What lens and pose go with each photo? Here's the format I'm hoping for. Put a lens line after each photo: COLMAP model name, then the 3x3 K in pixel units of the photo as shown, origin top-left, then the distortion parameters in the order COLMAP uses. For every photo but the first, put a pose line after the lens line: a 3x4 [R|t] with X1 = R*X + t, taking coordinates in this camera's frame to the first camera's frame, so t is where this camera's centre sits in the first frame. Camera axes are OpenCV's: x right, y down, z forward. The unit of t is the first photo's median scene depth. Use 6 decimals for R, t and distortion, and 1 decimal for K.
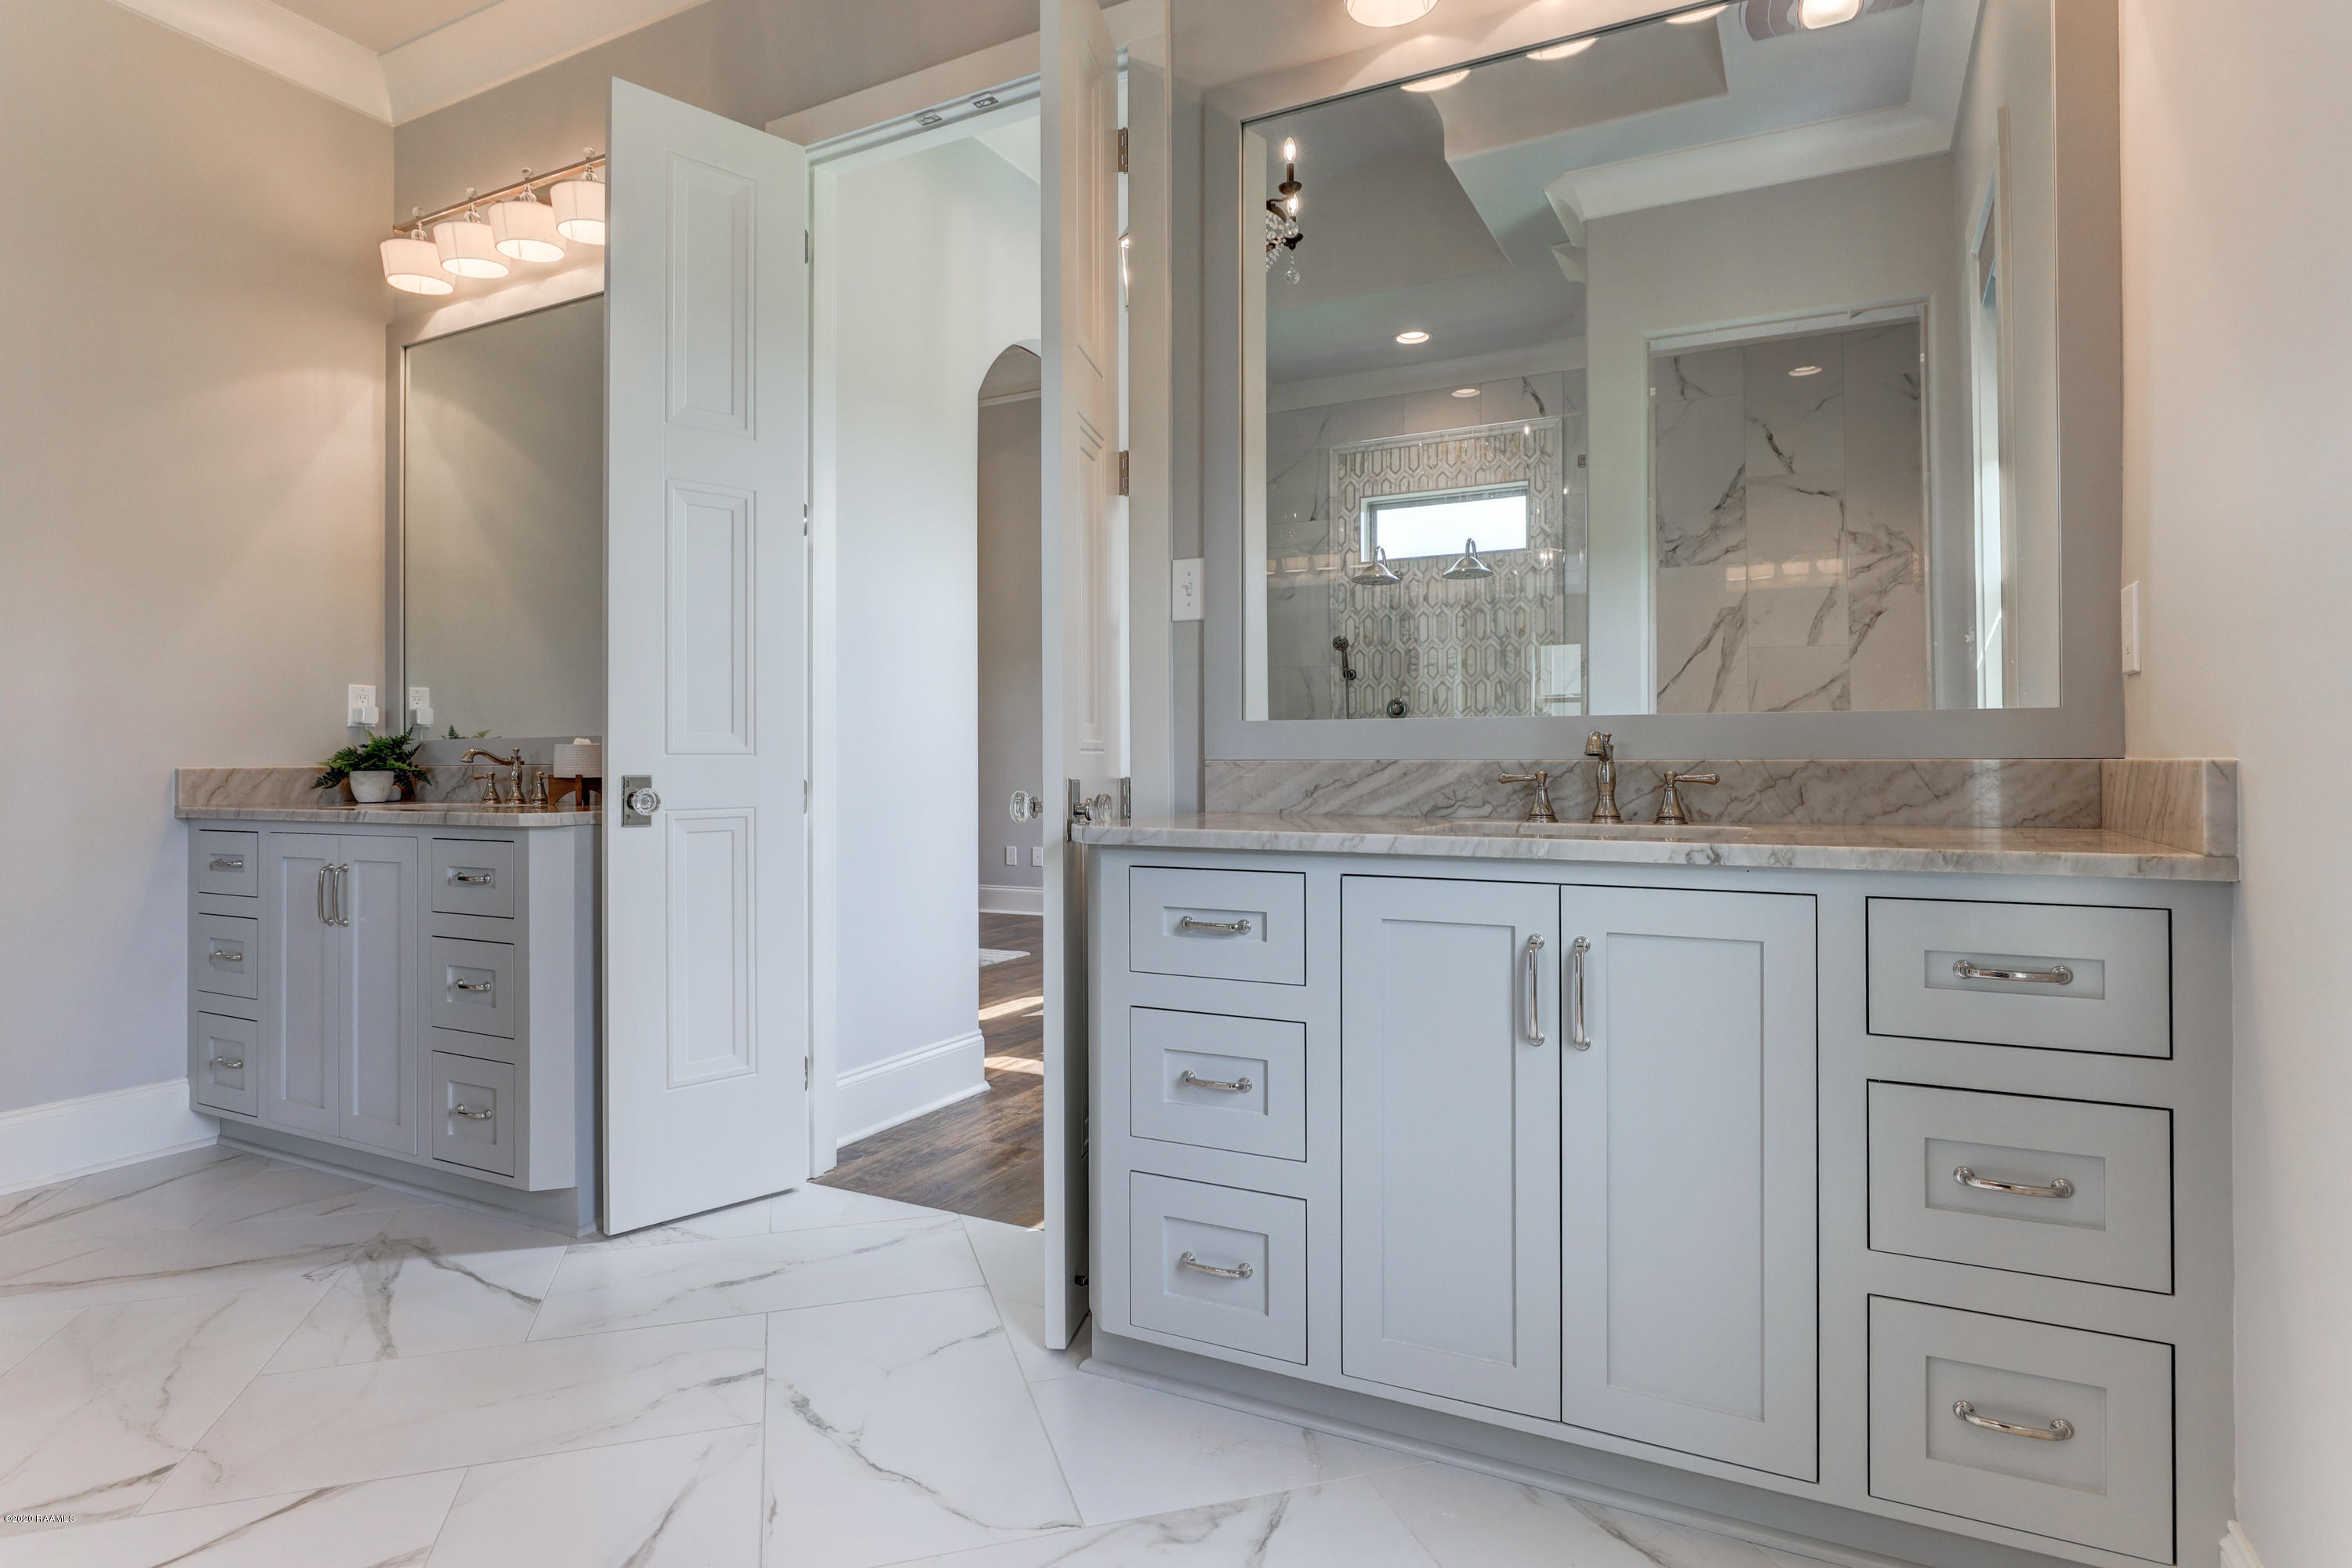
lens RADIAL K [[1223.7, 0, 1178.2], [0, 1223.7, 780.2], [0, 0, 1]] dist [-0.010759, 0.000783]
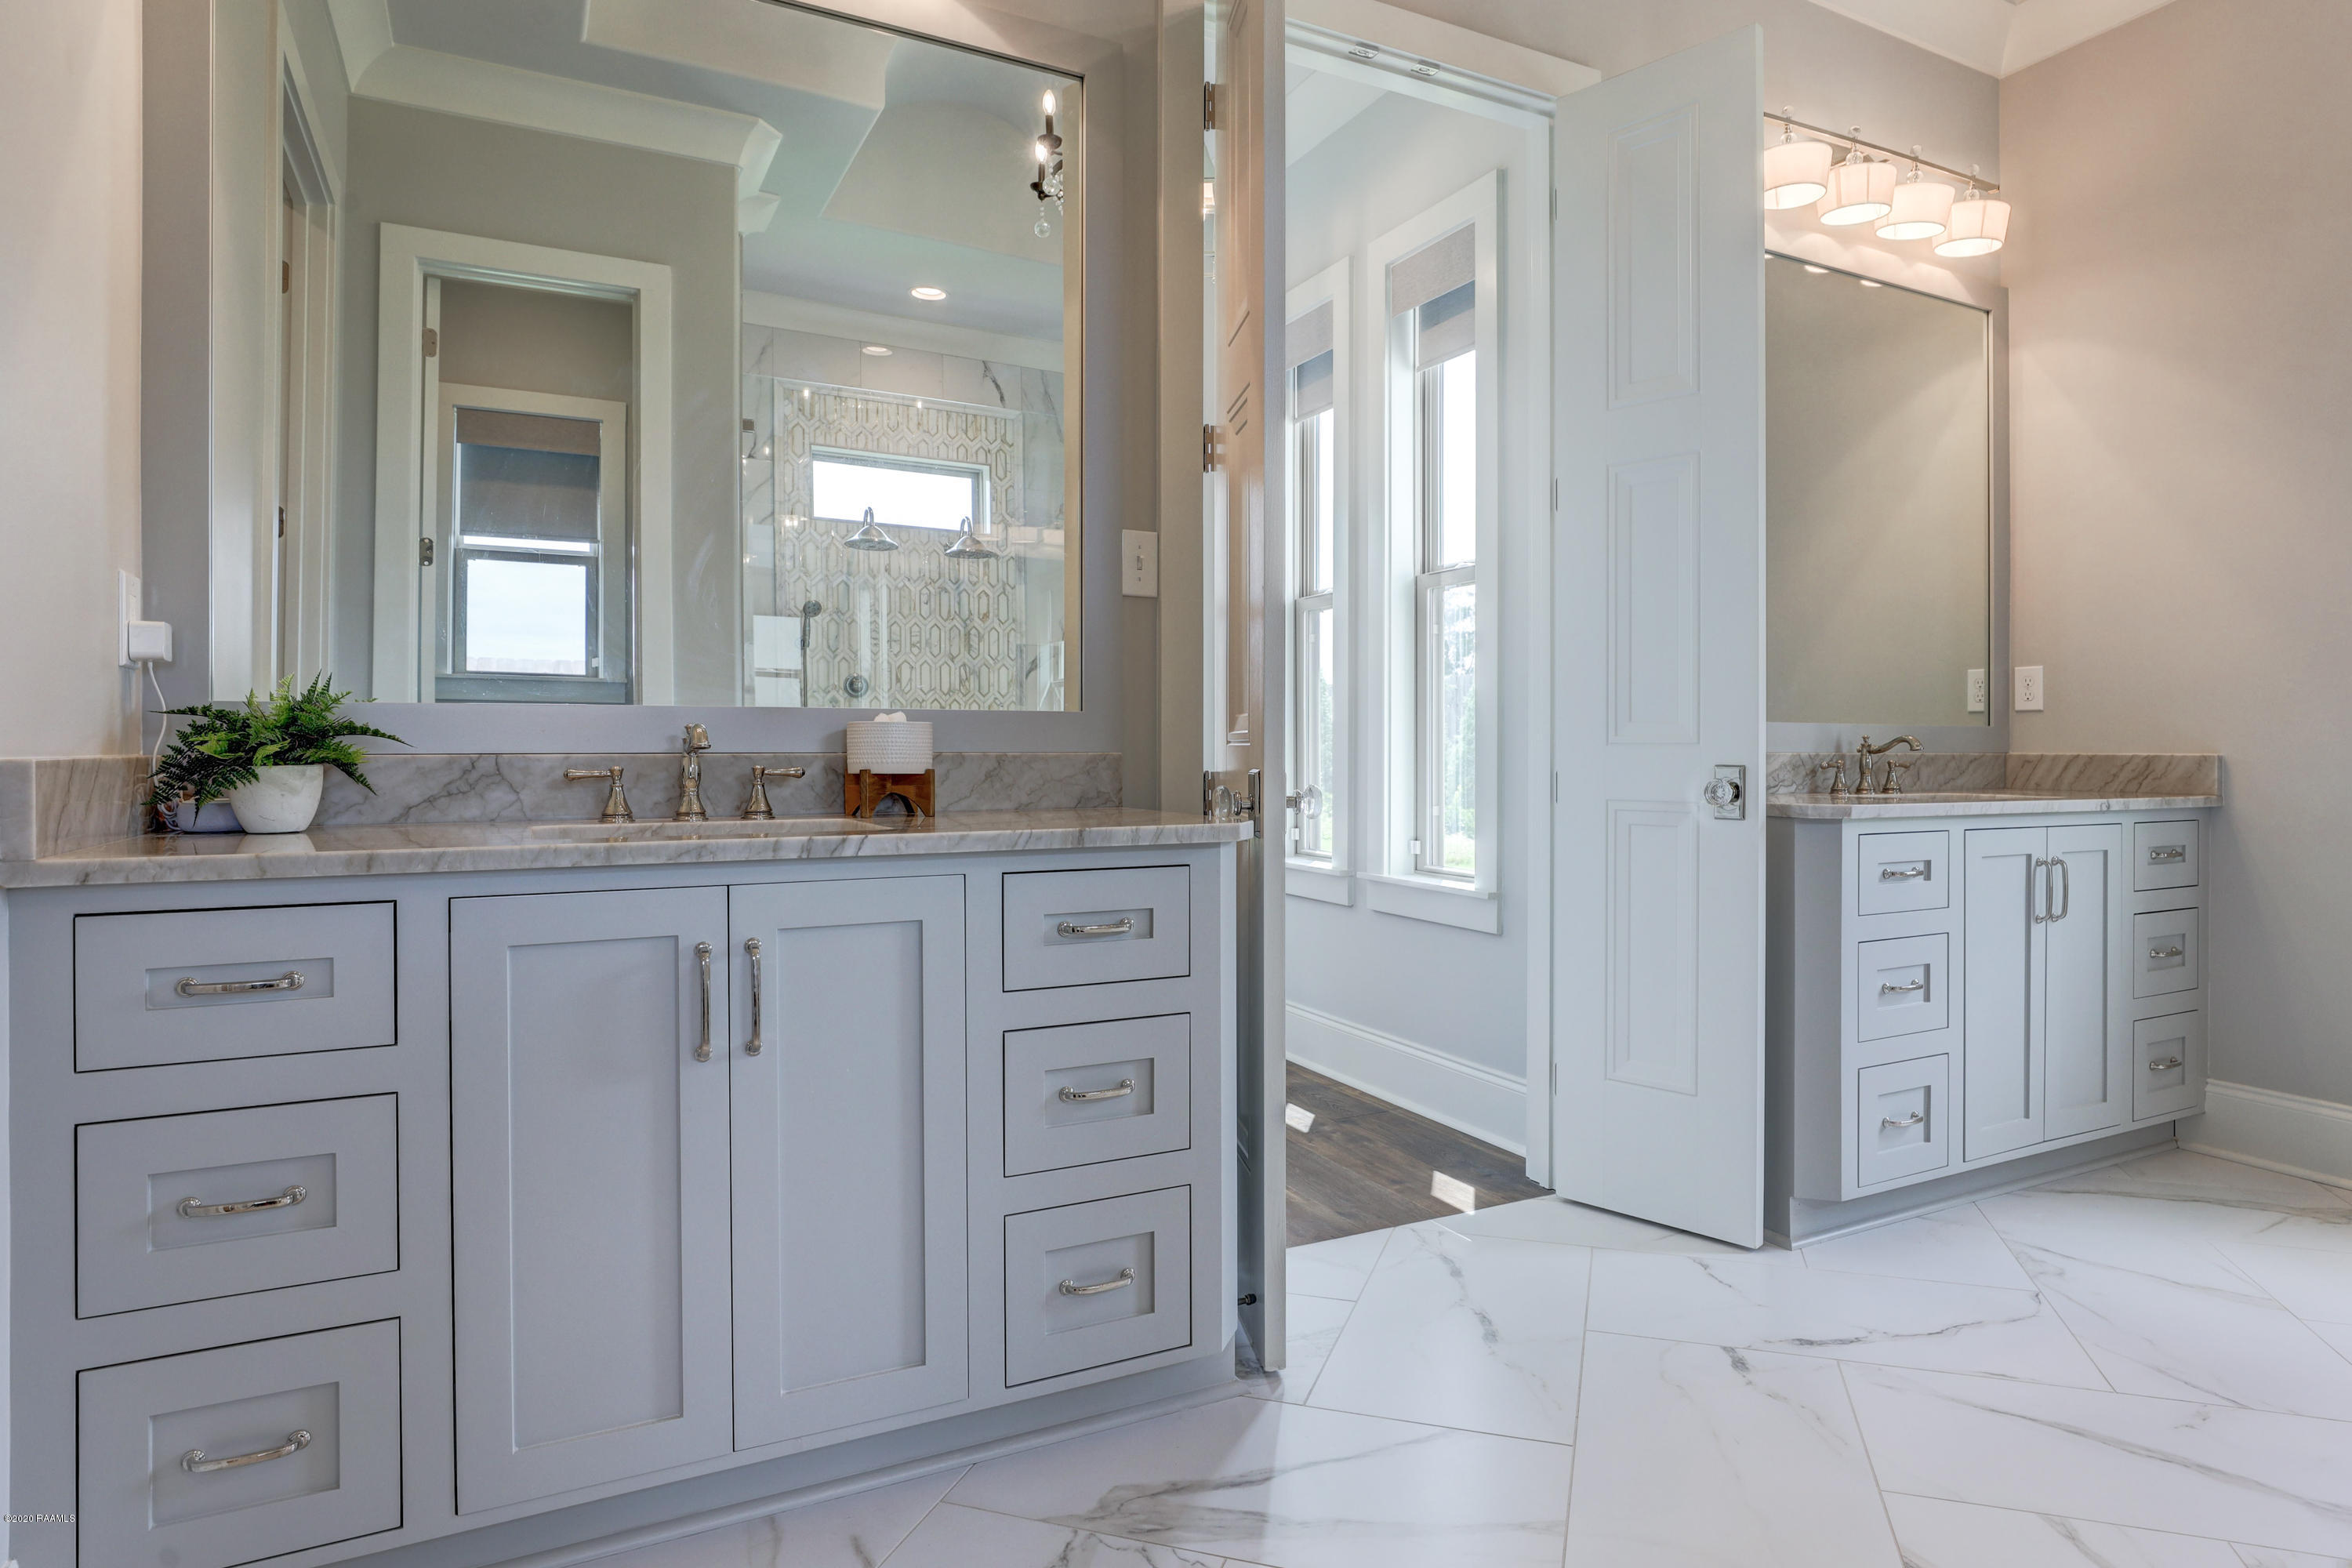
lens RADIAL K [[1329.2, 0, 1208.3], [0, 1329.2, 735.3], [0, 0, 1]] dist [-0.002639, -0.000602]
pose [[0.570620, 0.011625, 0.821132, -0.506108], [0.004684, 0.999837, -0.017410, -0.004640], [-0.821201, 0.013781, 0.570473, 0.238124]]
